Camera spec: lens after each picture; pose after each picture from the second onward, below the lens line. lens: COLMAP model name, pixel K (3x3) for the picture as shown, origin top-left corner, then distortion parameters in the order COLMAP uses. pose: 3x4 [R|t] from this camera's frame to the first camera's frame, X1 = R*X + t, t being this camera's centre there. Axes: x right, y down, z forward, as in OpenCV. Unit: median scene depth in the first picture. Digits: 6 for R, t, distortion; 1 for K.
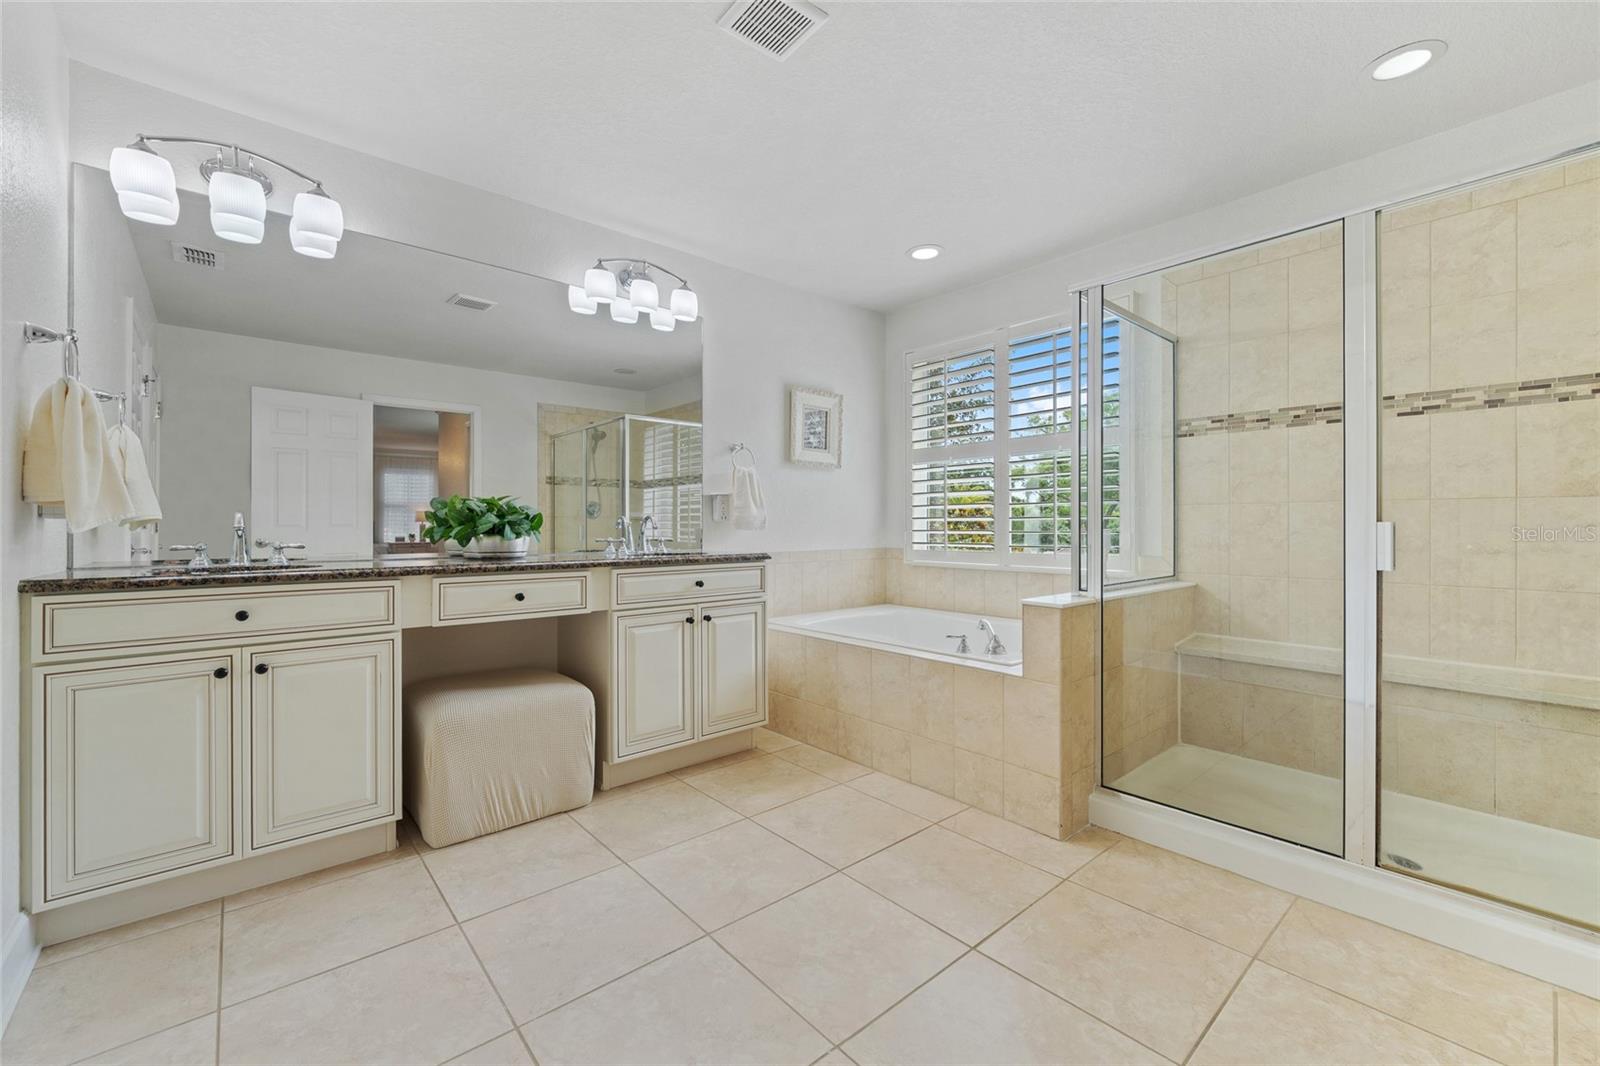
lens RADIAL K [[650.0, 0, 795.5], [0, 650.0, 527.6], [0, 0, 1]] dist [0.001243, -0.000251]
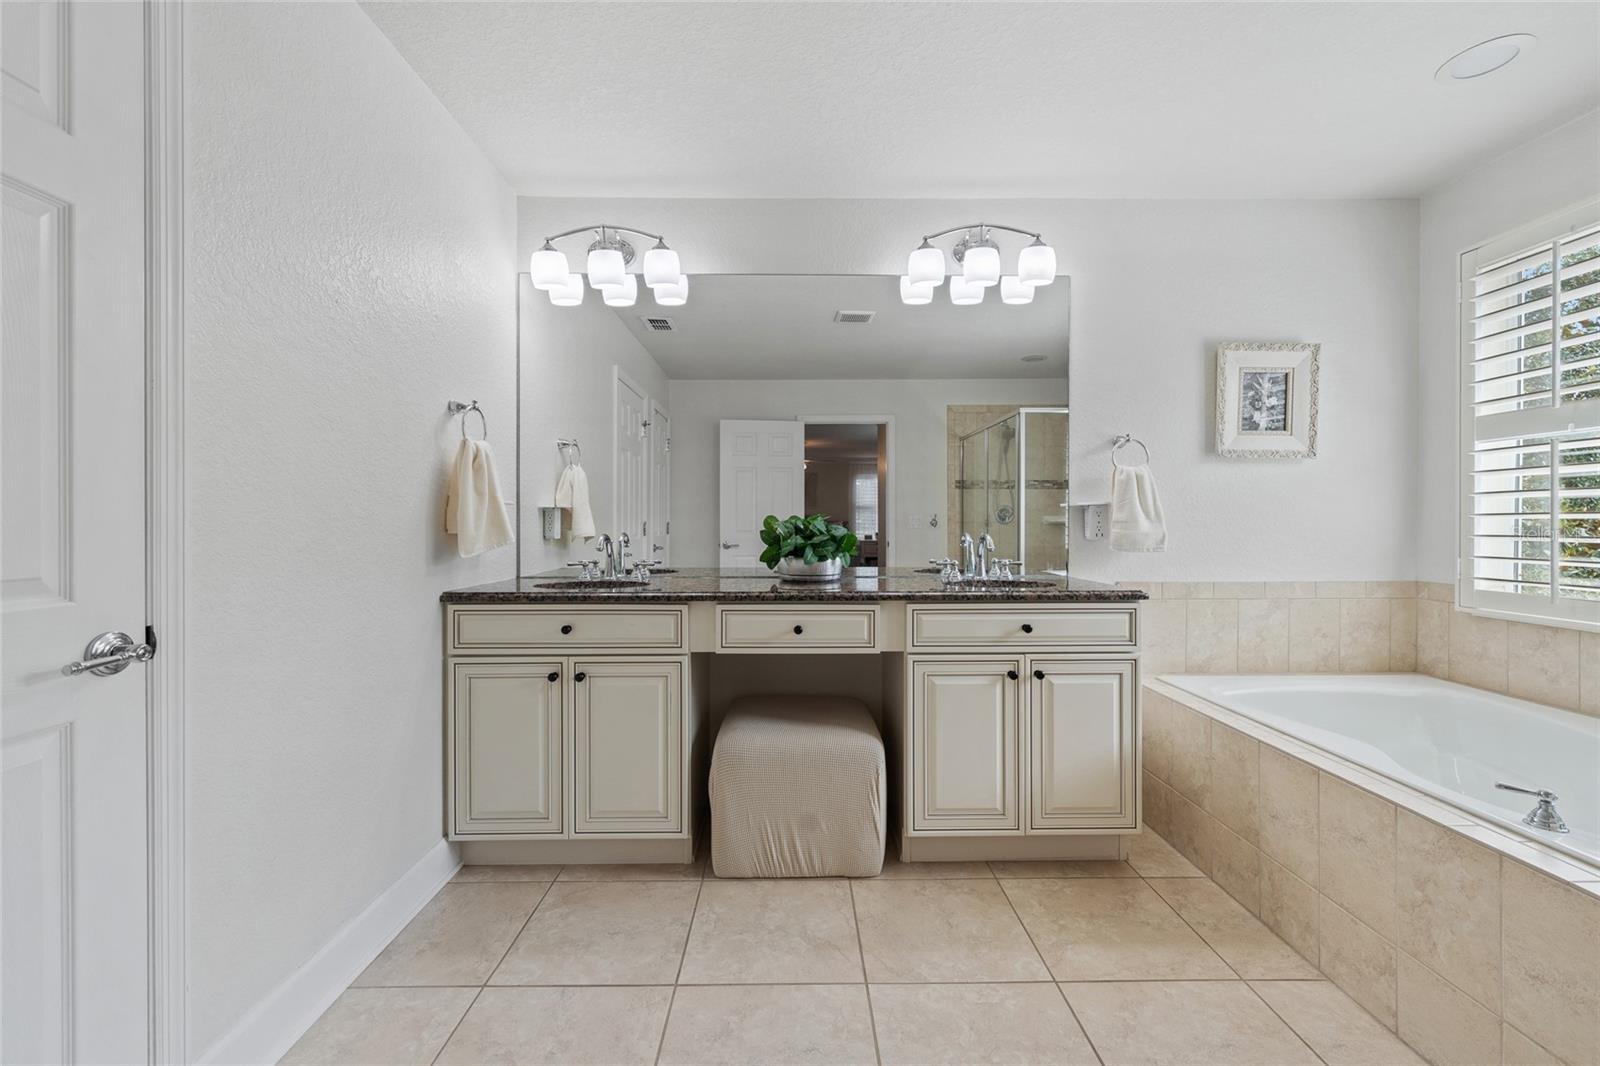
lens RADIAL K [[650.0, 0, 798.2], [0, 650.0, 526.2], [0, 0, 1]] dist [0.001243, -0.000251]
pose [[0.765873, 0.005364, -0.642970, 0.135294], [-0.001906, 0.999980, 0.006072, -0.037015], [0.642989, -0.003425, 0.765867, 0.247647]]
